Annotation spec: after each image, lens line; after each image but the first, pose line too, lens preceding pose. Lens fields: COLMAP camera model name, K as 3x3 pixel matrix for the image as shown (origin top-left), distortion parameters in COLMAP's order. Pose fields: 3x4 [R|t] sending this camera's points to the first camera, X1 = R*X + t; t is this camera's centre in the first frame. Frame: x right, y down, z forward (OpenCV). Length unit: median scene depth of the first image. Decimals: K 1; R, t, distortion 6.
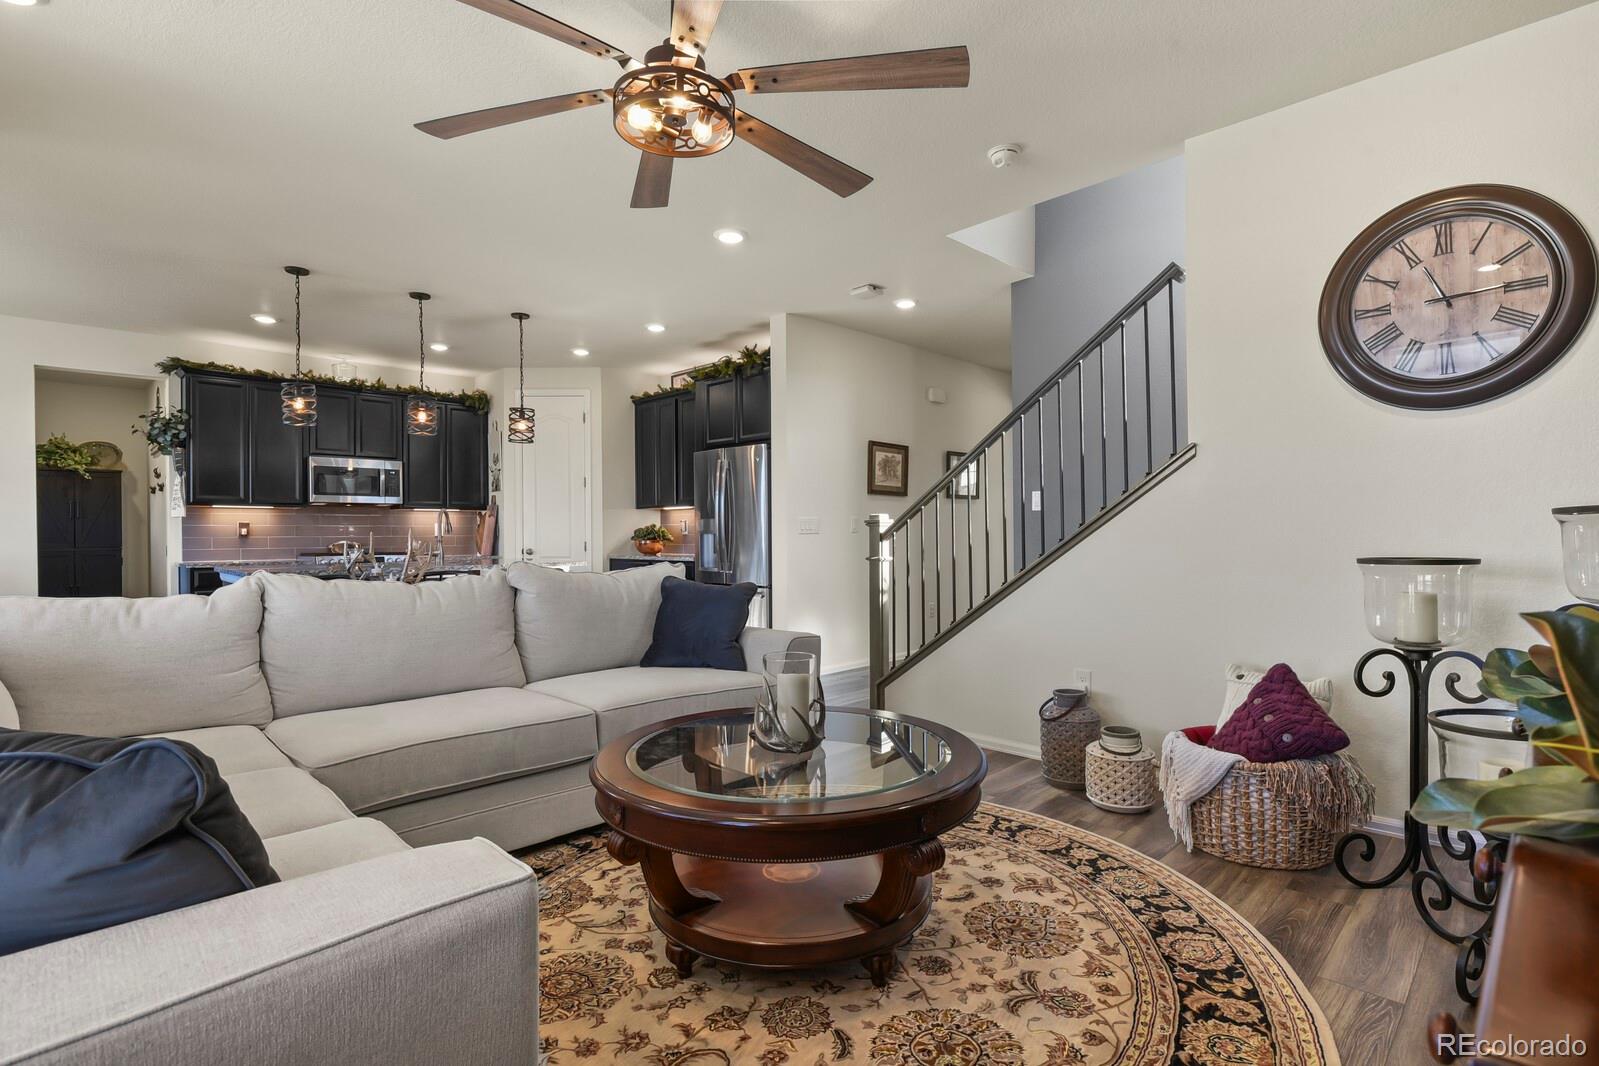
lens RADIAL K [[774.3, 0, 815.1], [0, 774.3, 538.9], [0, 0, 1]] dist [-0.009309, -0.003374]
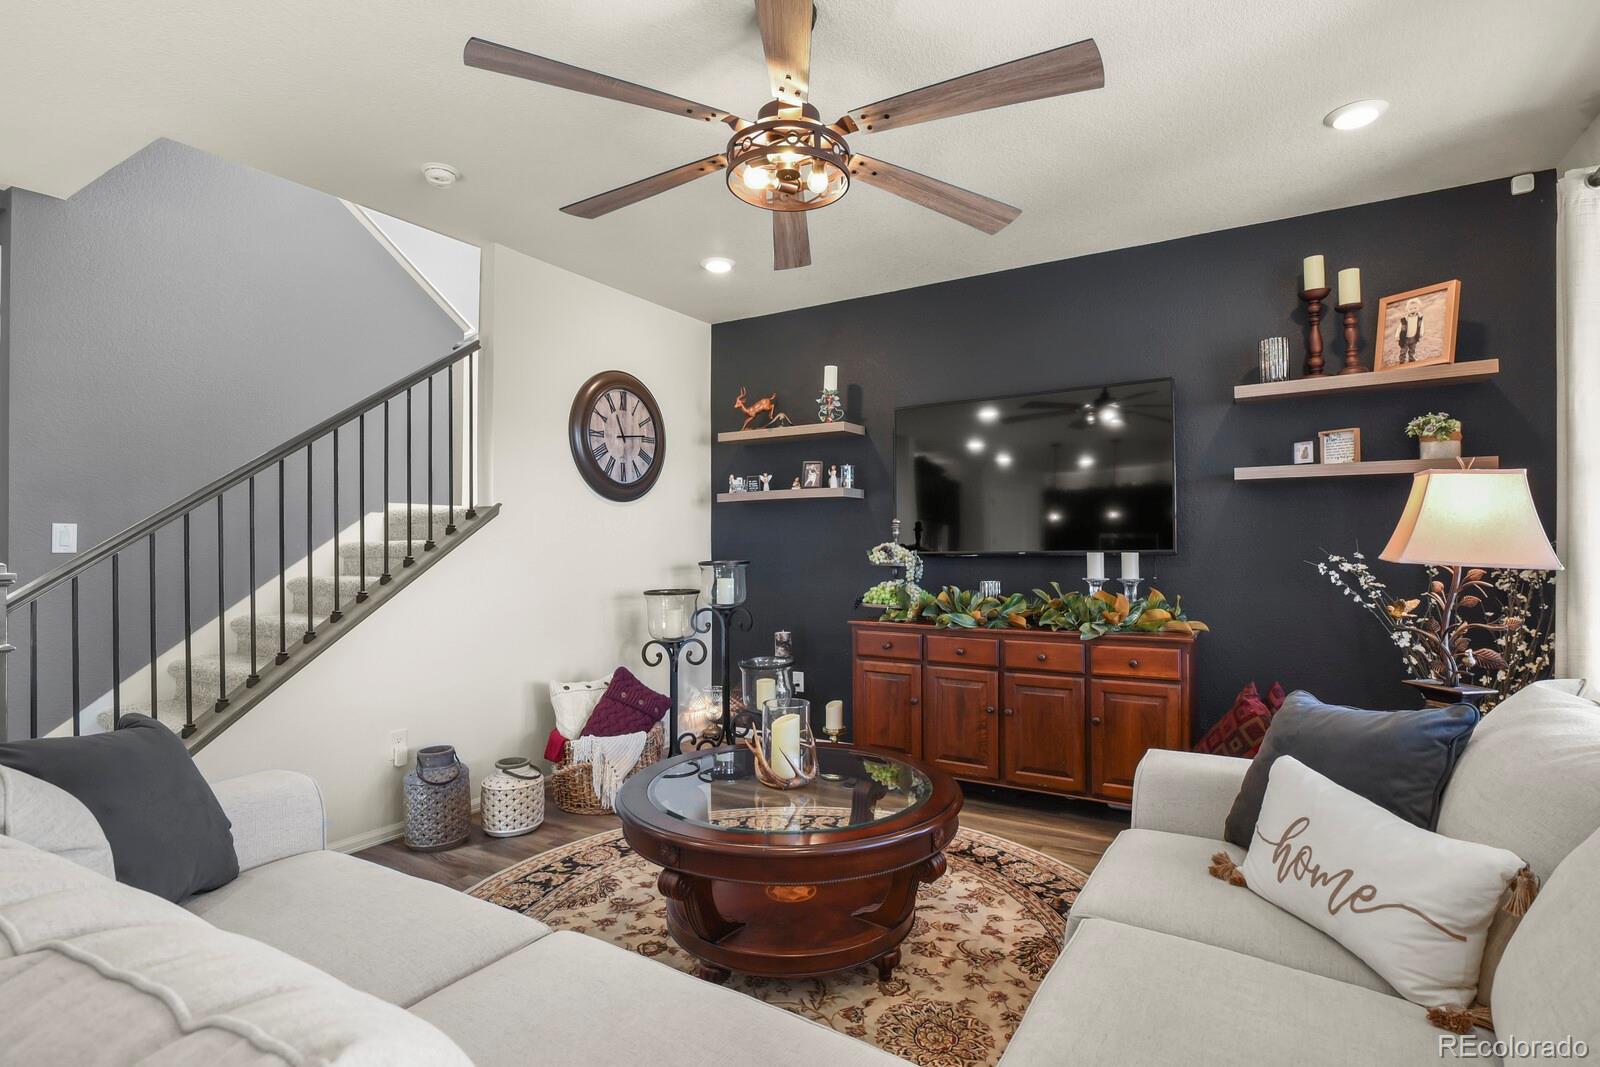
lens RADIAL K [[774.8, 0, 811.5], [0, 774.8, 542.4], [0, 0, 1]] dist [-0.009309, -0.003374]
pose [[-0.232548, 0.010872, 0.972524, -0.418304], [0.012255, 0.999891, -0.008248, -0.027220], [-0.972508, 0.010000, -0.232655, 0.447491]]
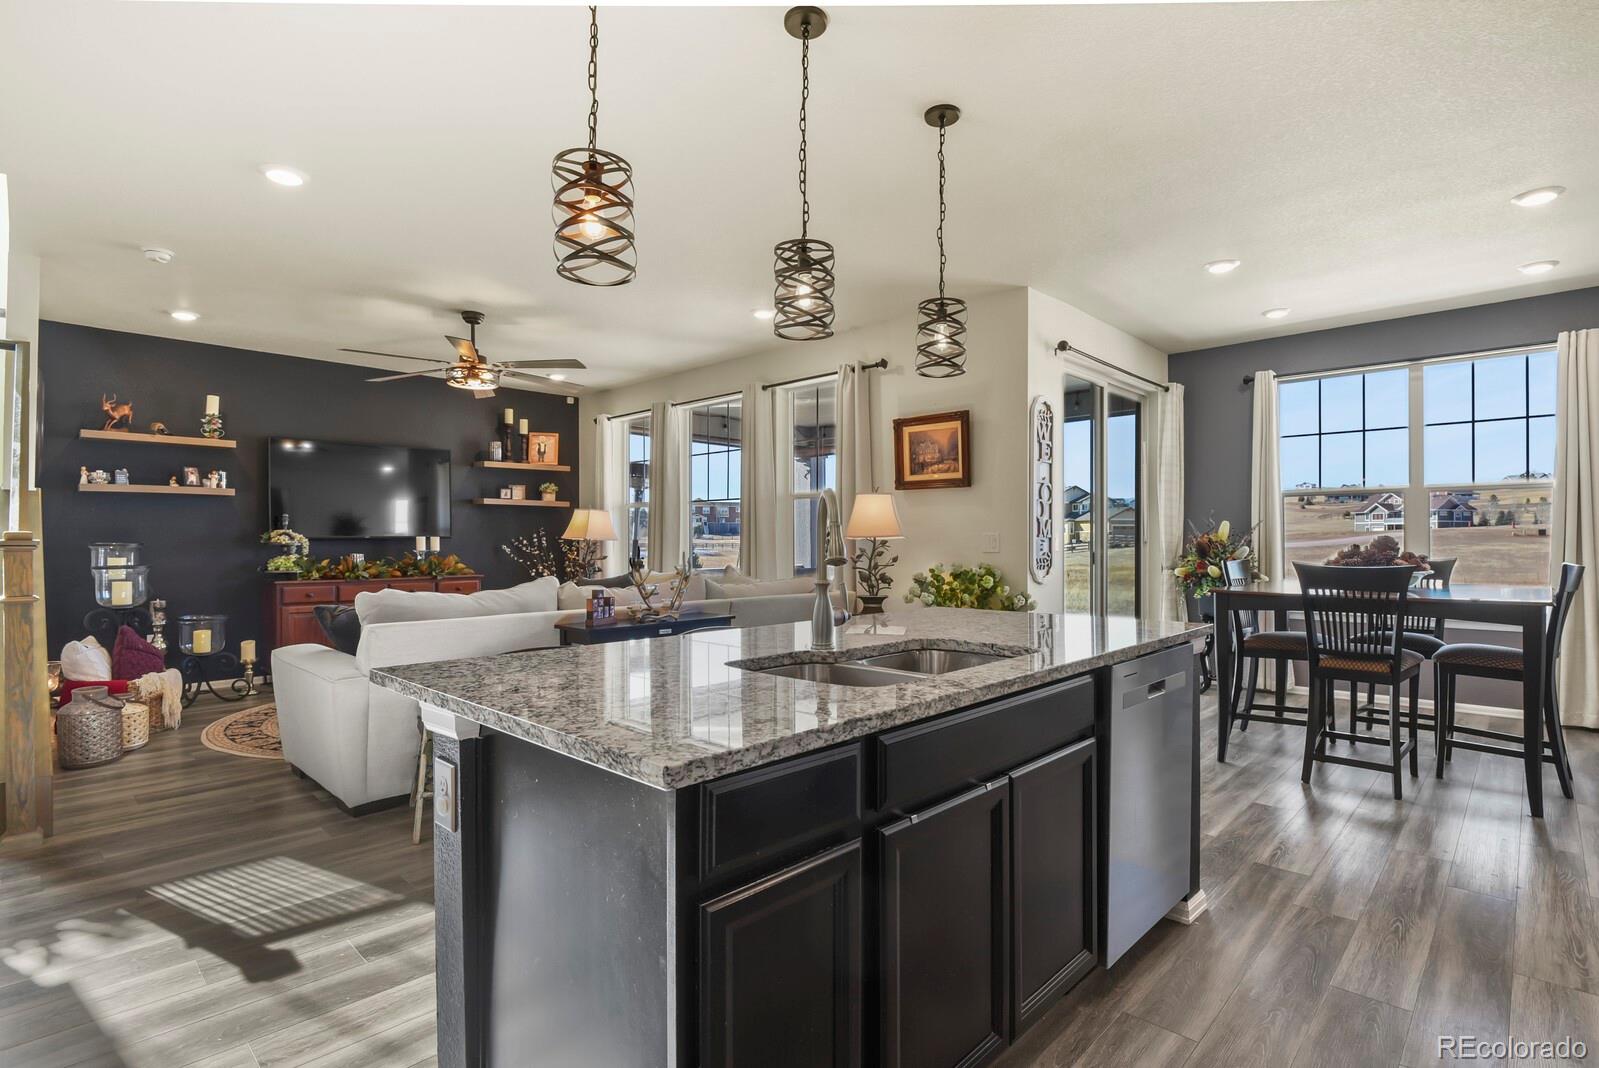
lens RADIAL K [[774.3, 0, 820.2], [0, 774.3, 538.1], [0, 0, 1]] dist [-0.009309, -0.003374]
pose [[-0.999745, 0.008246, -0.021036, -0.454040], [0.008194, 0.999963, 0.002579, -0.017096], [0.021056, 0.002406, -0.999775, 1.287990]]
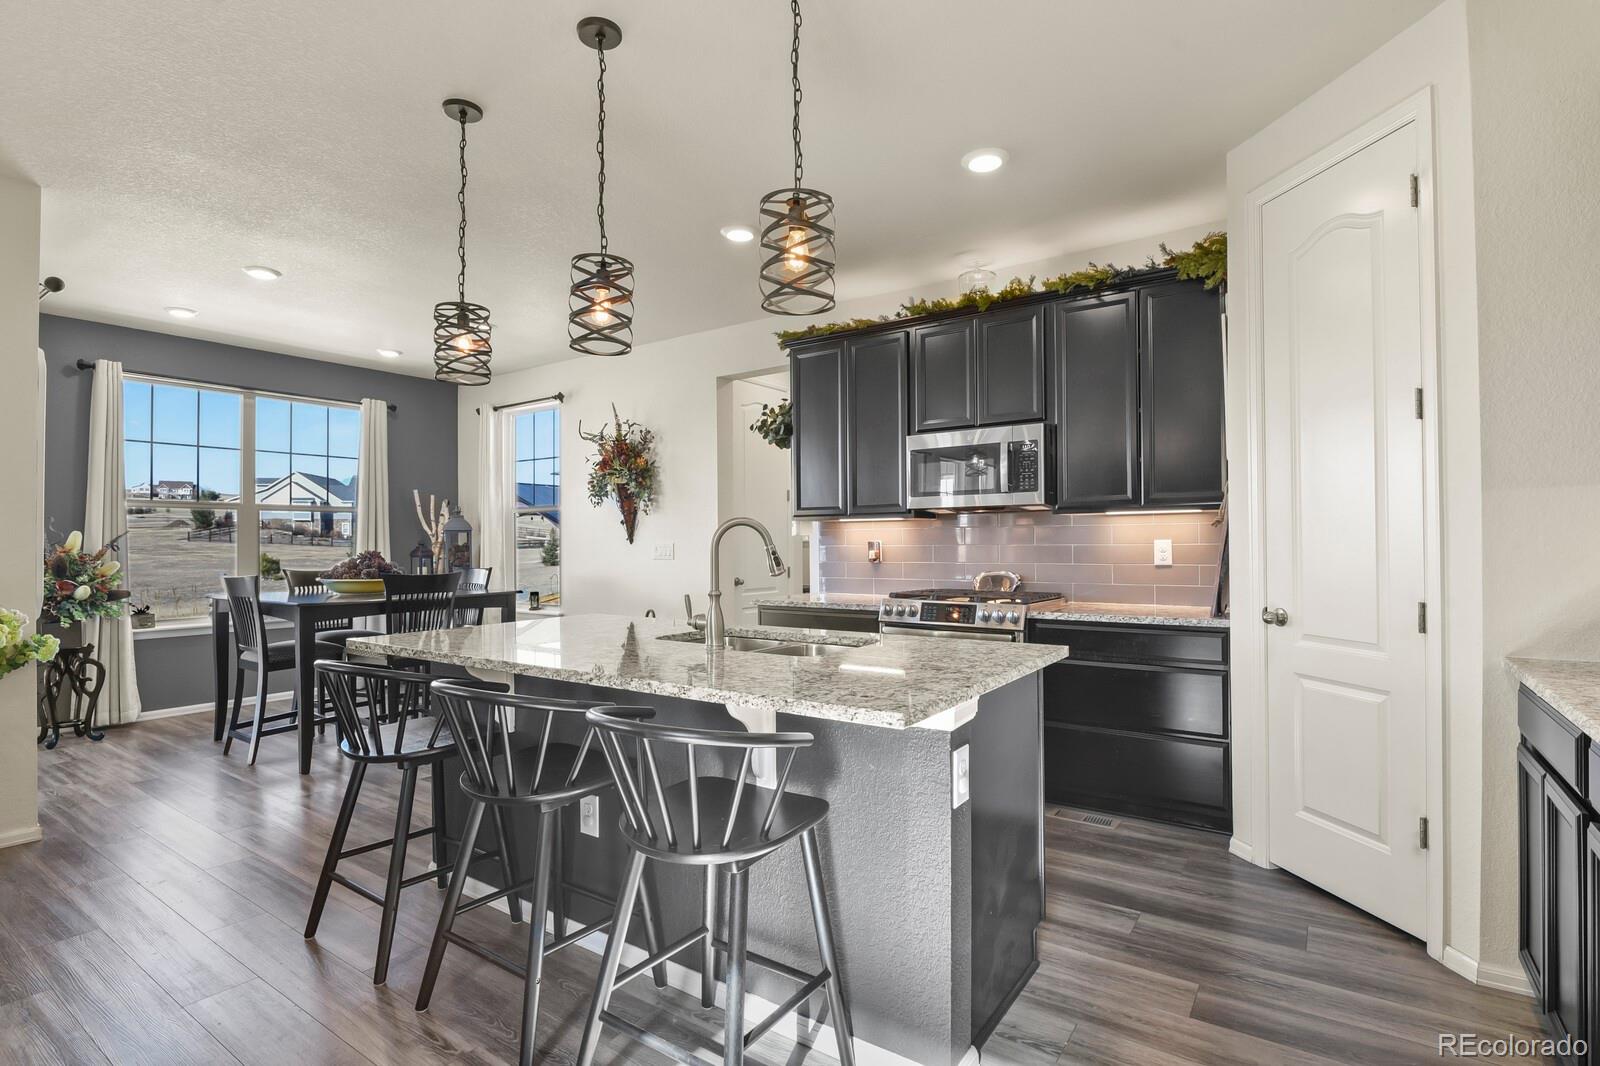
lens RADIAL K [[774.8, 0, 805.9], [0, 774.8, 539.4], [0, 0, 1]] dist [-0.009309, -0.003374]
pose [[0.165143, 0.000442, -0.986270, -0.055724], [-0.002574, 0.999997, 0.000018, -0.026151], [0.986266, 0.002536, 0.165143, 0.930341]]
